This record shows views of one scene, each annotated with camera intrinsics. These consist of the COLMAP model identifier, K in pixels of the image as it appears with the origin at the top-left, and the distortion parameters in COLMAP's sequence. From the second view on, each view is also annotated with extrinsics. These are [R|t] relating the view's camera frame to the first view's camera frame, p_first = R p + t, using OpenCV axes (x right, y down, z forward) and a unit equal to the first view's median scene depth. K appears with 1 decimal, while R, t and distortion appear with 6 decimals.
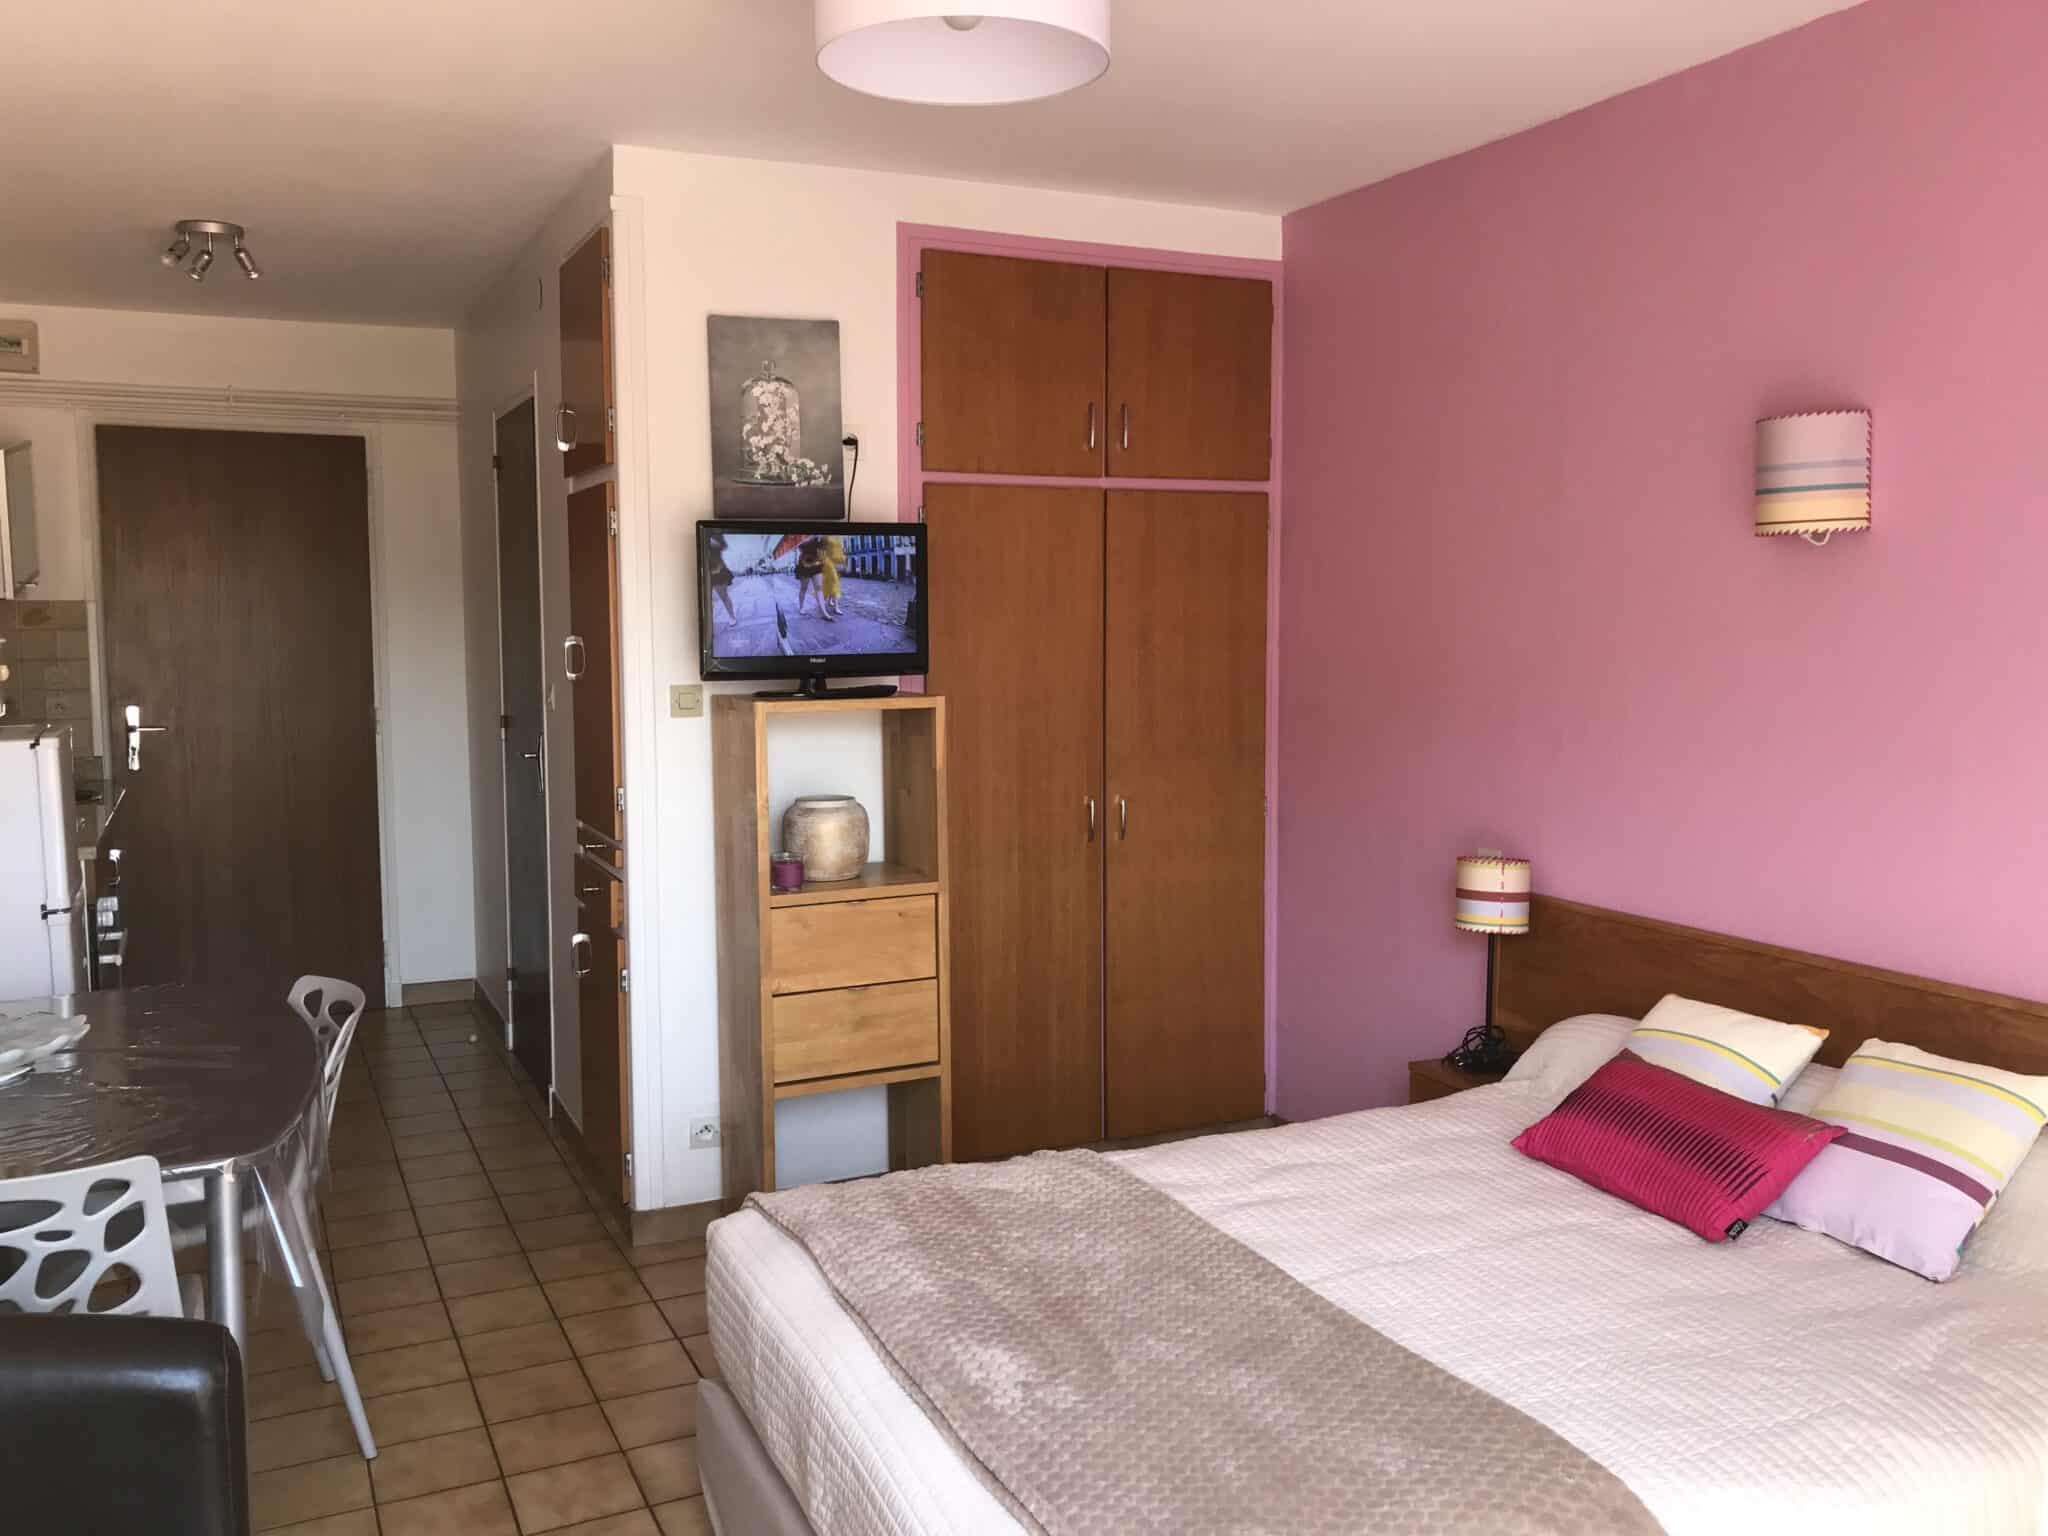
lens RADIAL K [[1688.0, 0, 1023.7], [0, 1688.0, 766.7], [0, 0, 1]] dist [0.003970, 0.007053]
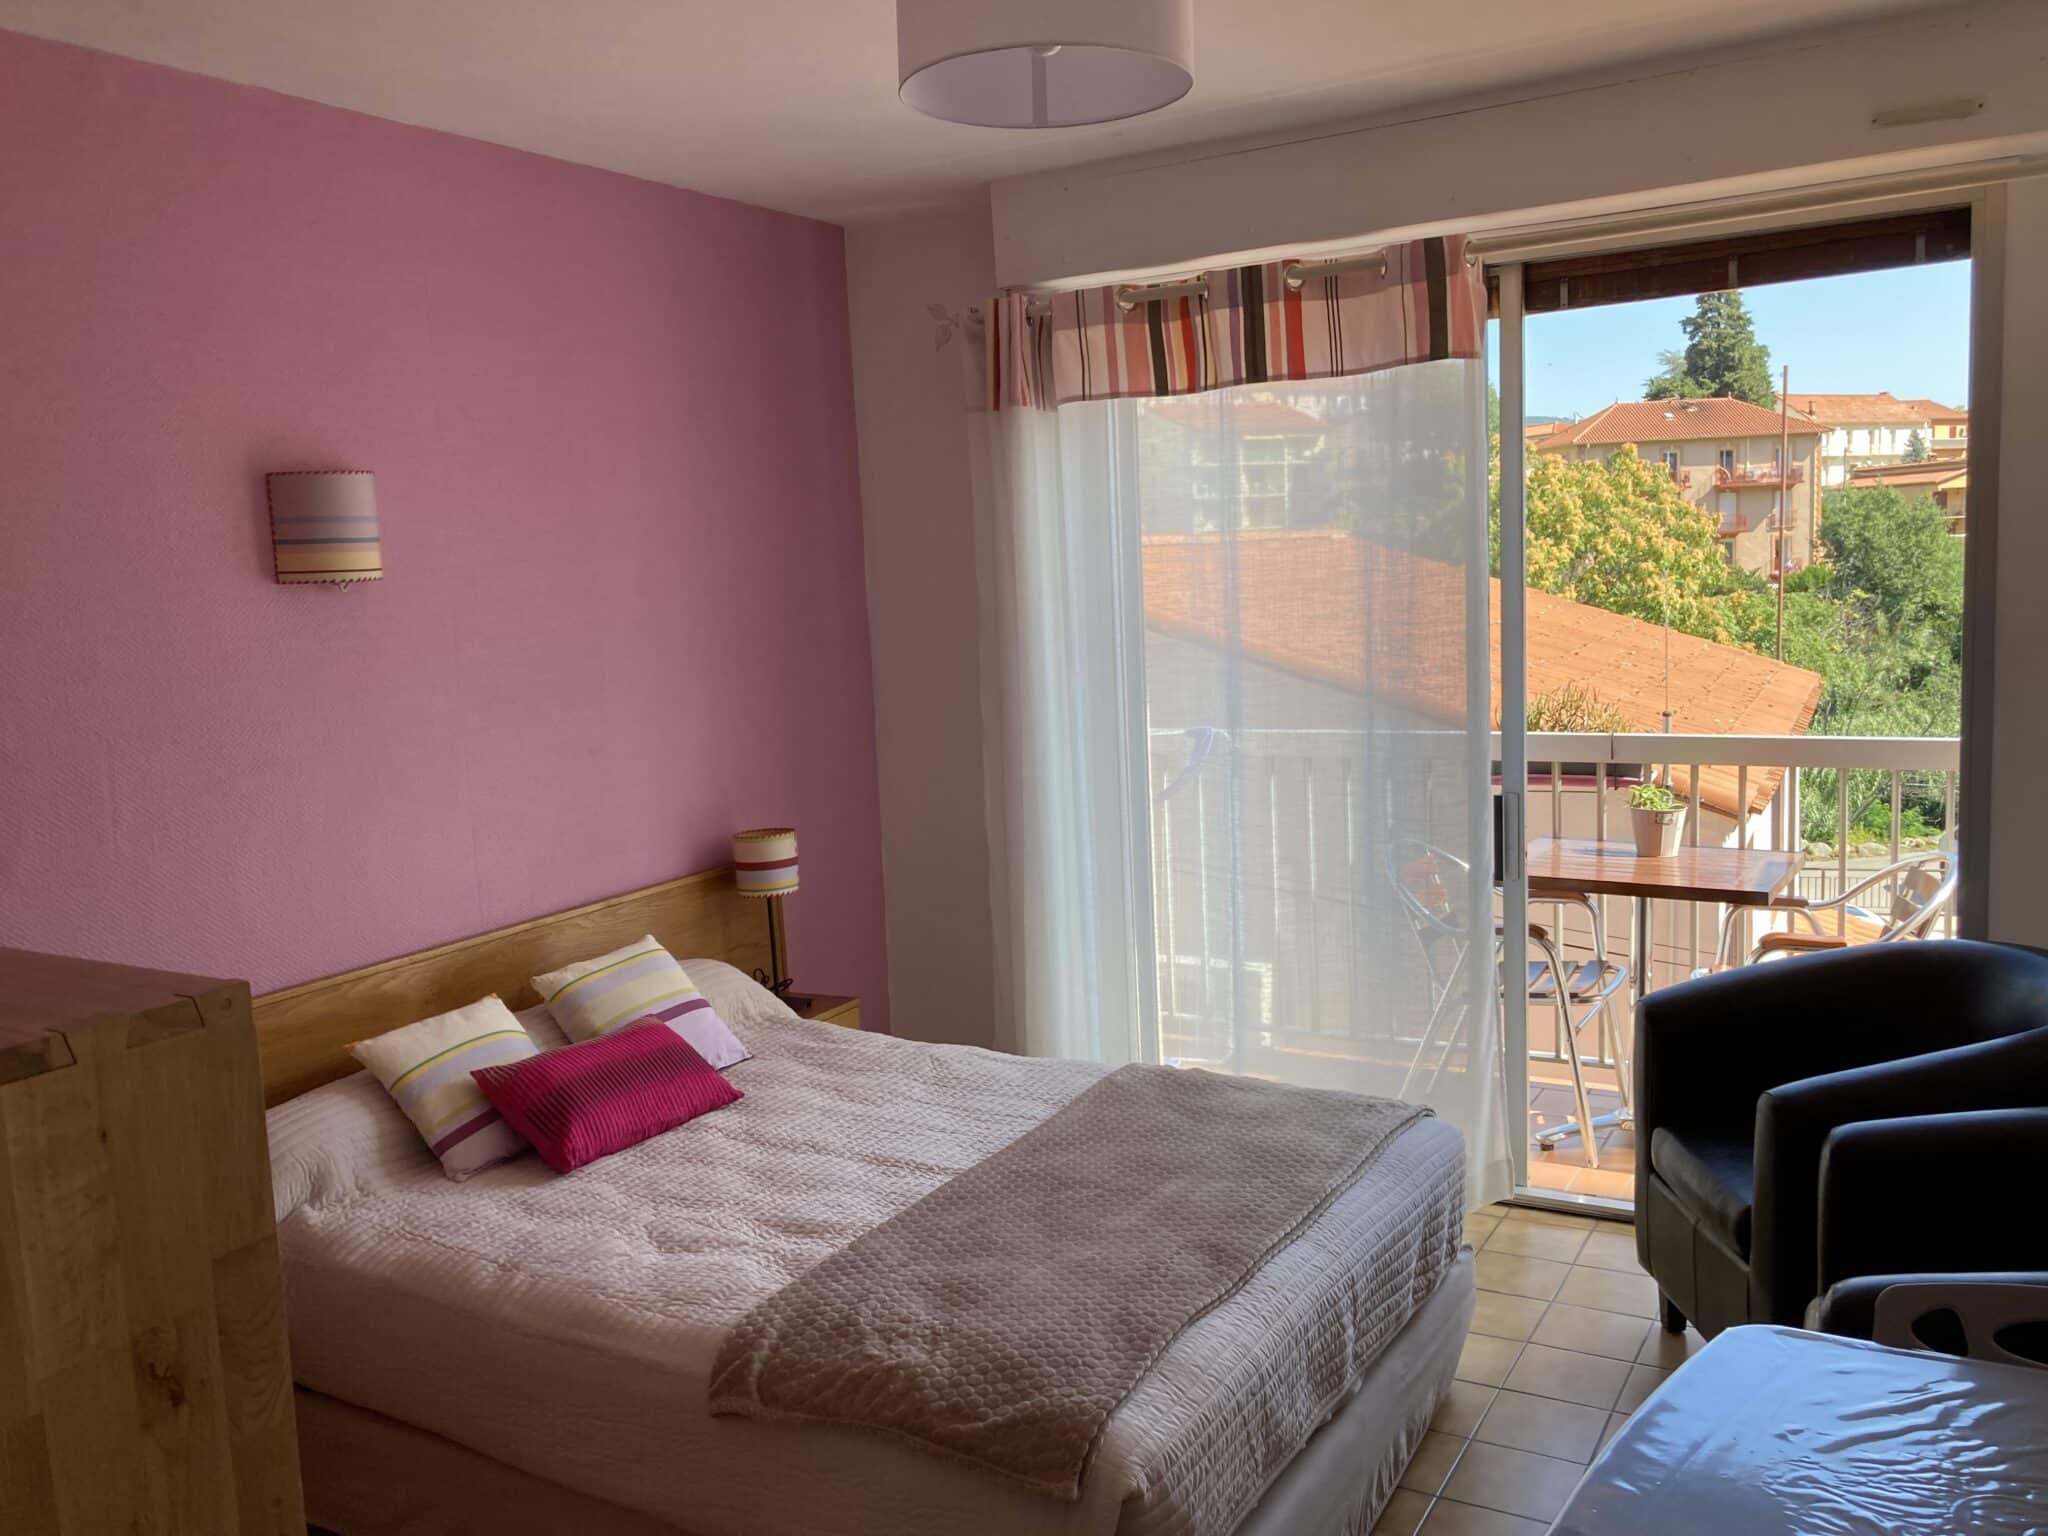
lens RADIAL K [[1688.0, 0, 1024.3], [0, 1688.0, 767.6], [0, 0, 1]] dist [-0.006903, -0.004983]
pose [[-0.554684, -0.075438, 0.828634, -0.717973], [0.136810, 0.974059, 0.180257, -0.165596], [-0.820737, 0.213351, -0.529974, 1.303589]]
